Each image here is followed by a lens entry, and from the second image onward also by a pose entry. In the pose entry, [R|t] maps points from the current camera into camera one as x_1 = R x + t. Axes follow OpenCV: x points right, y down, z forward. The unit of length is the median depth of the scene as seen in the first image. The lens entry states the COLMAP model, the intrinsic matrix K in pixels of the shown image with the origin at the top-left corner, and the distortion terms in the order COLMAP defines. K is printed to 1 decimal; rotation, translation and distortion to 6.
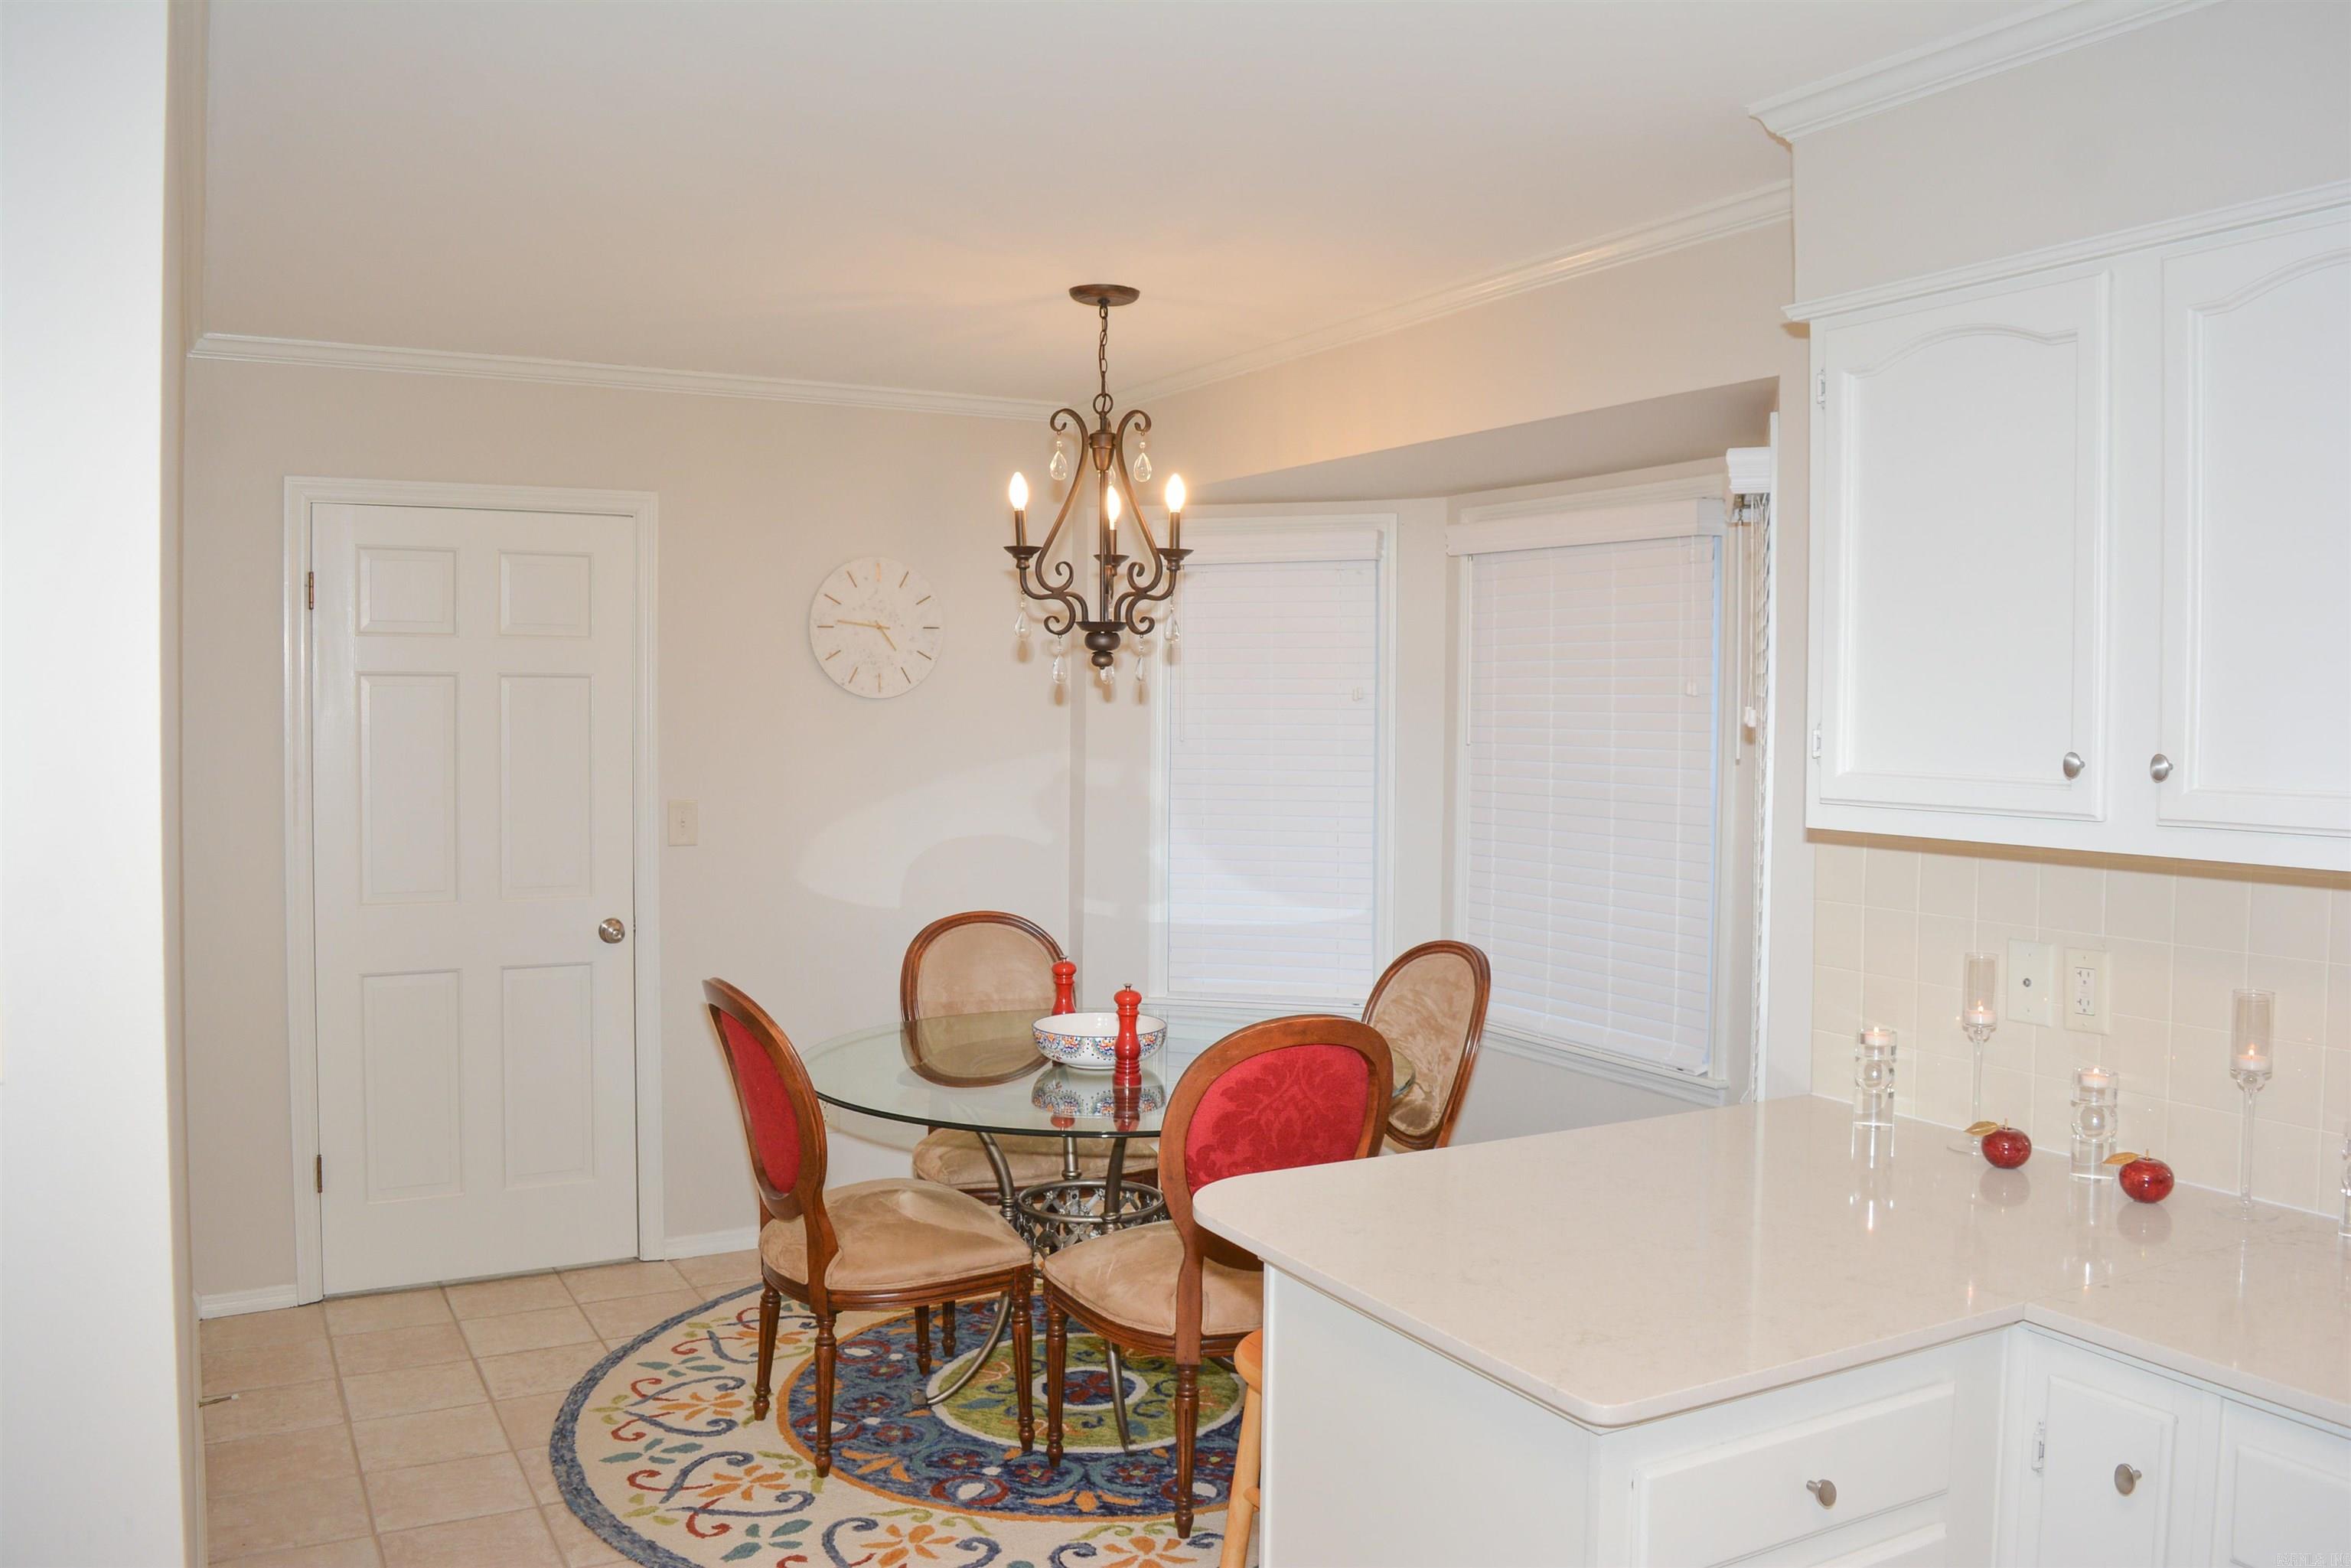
lens RADIAL K [[1852.5, 0, 1180.3], [0, 1852.5, 762.9], [0, 0, 1]] dist [-0.089476, 0.014295]
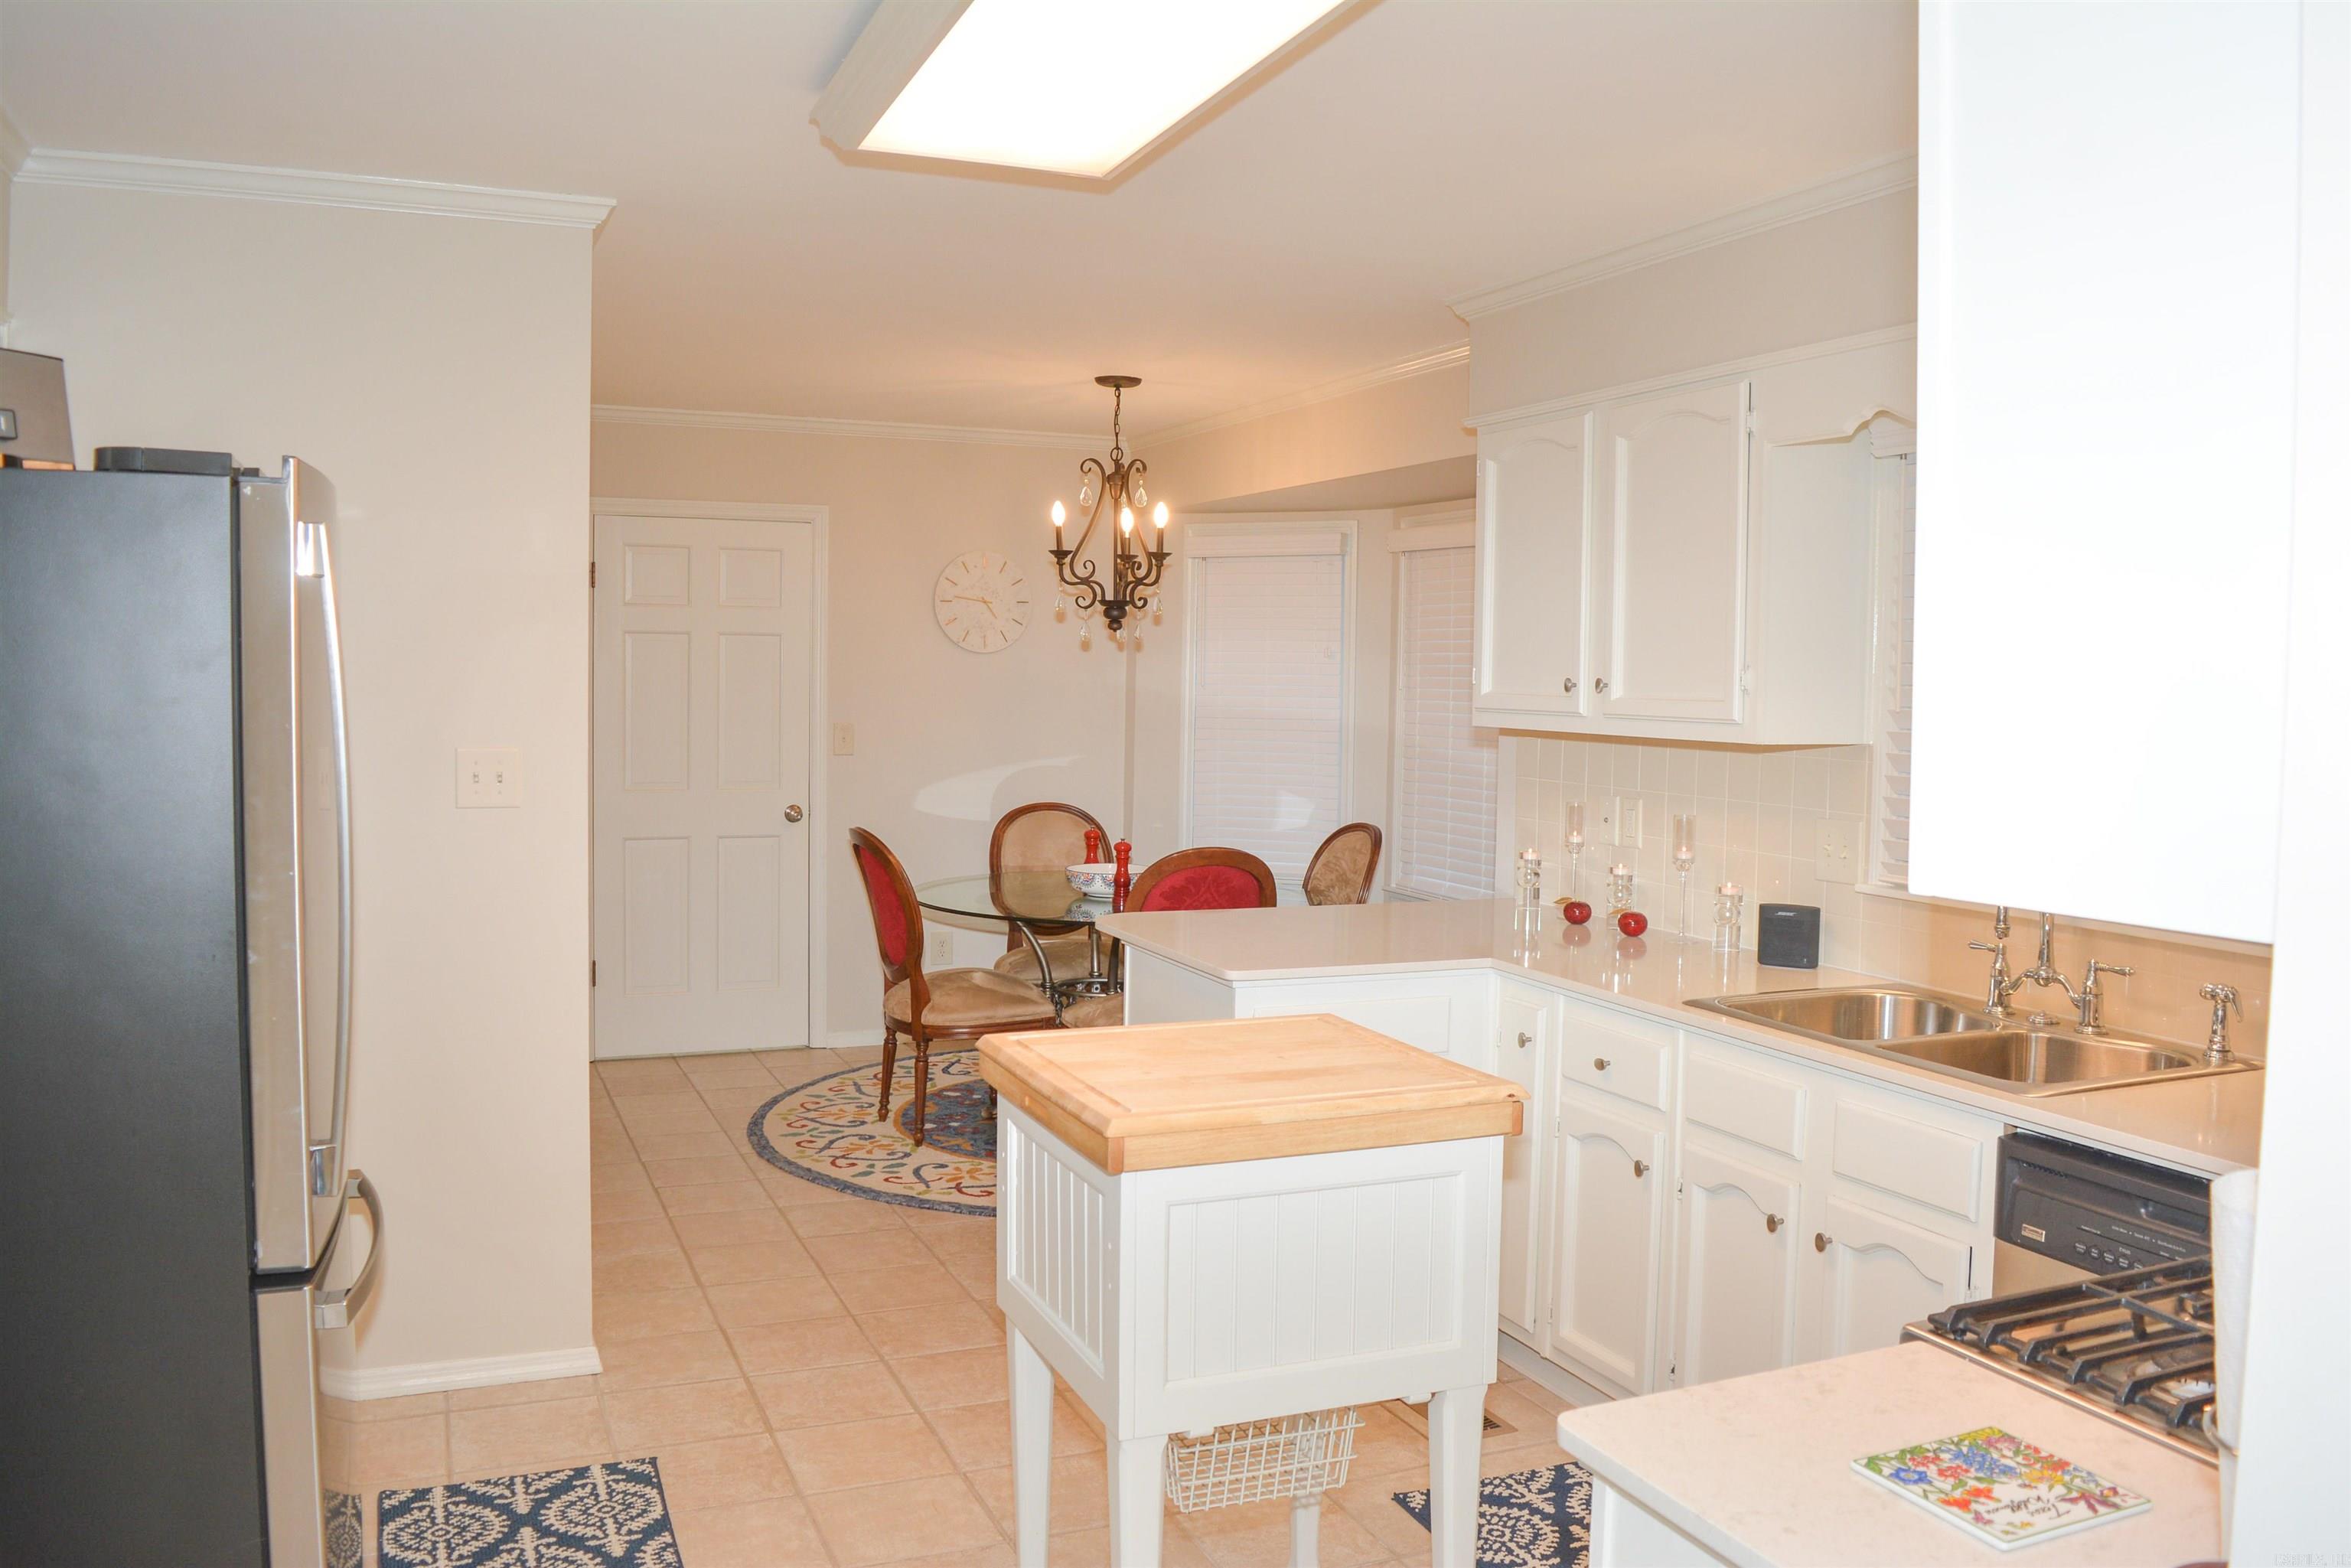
lens RADIAL K [[1852.5, 0, 1180.3], [0, 1852.5, 762.9], [0, 0, 1]] dist [-0.089476, 0.014295]
pose [[0.995034, 0.013775, -0.098574, 0.162609], [-0.012128, 0.999777, 0.017284, 0.029510], [0.098790, -0.016003, 0.994980, -0.496040]]
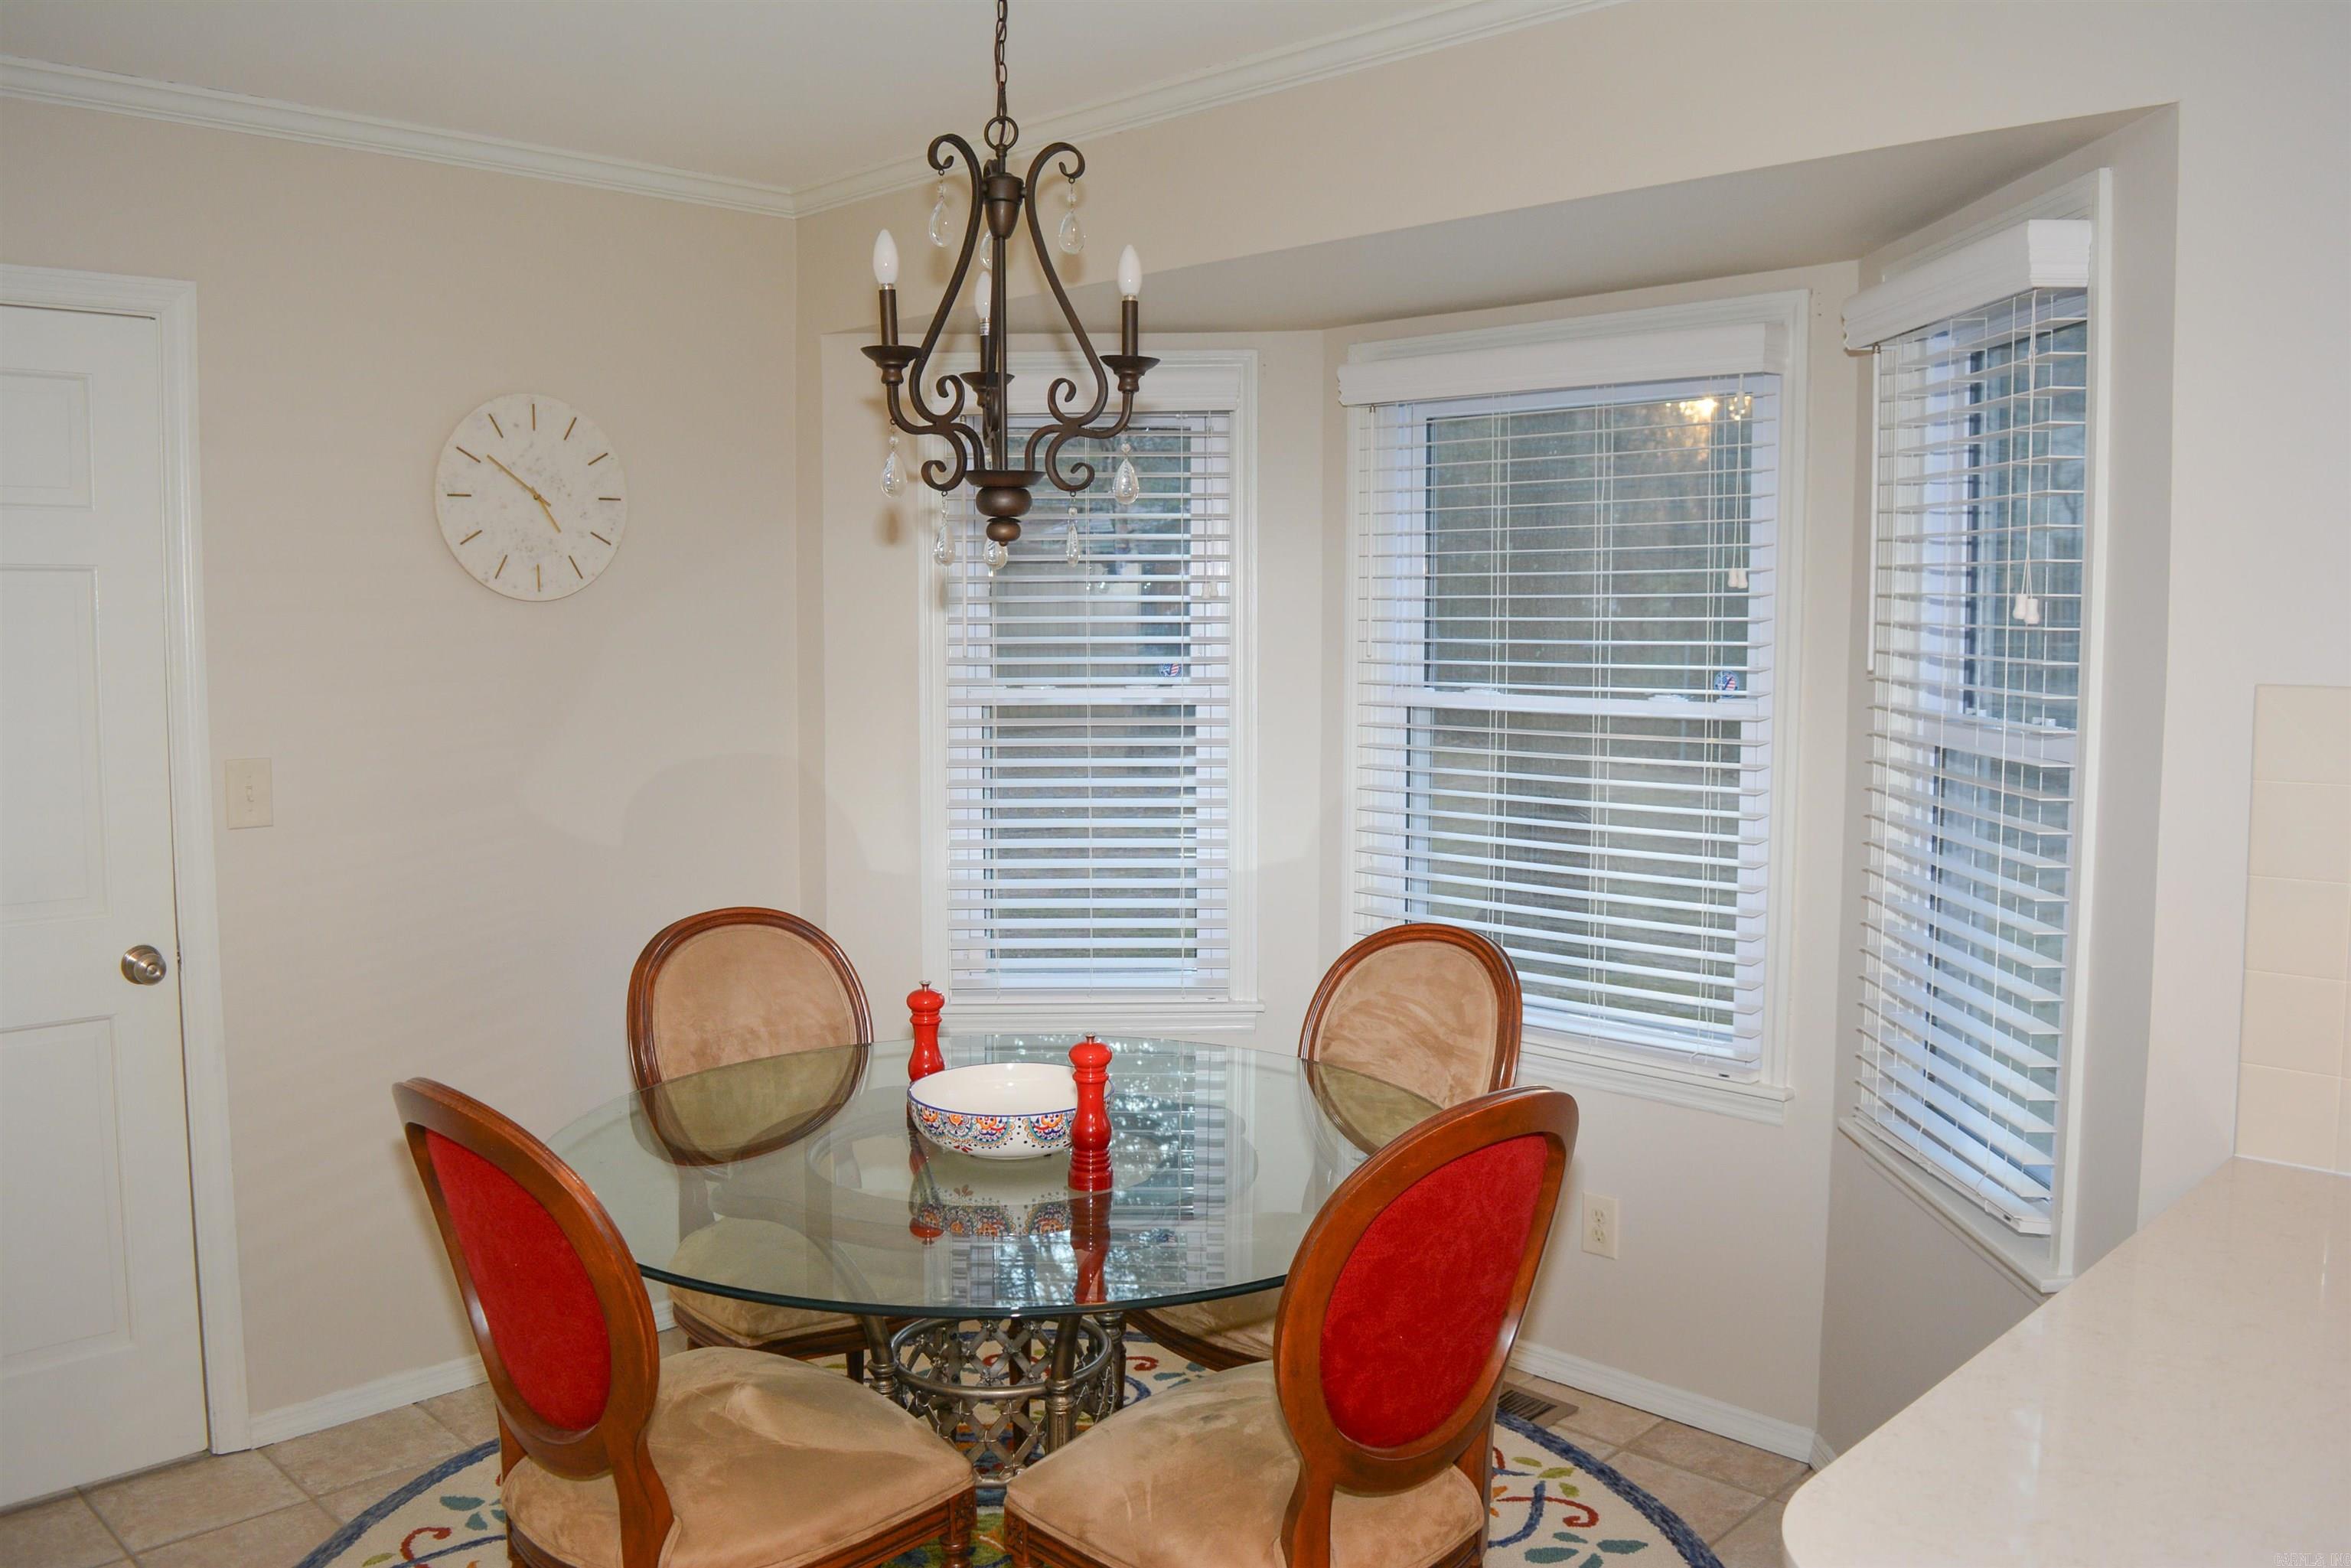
lens RADIAL K [[1852.5, 0, 1180.3], [0, 1852.5, 762.9], [0, 0, 1]] dist [-0.089476, 0.014295]
pose [[0.957968, -0.029729, 0.285332, -0.173036], [0.016684, 0.998706, 0.048042, -0.004620], [-0.286391, -0.041262, 0.957224, 0.366045]]
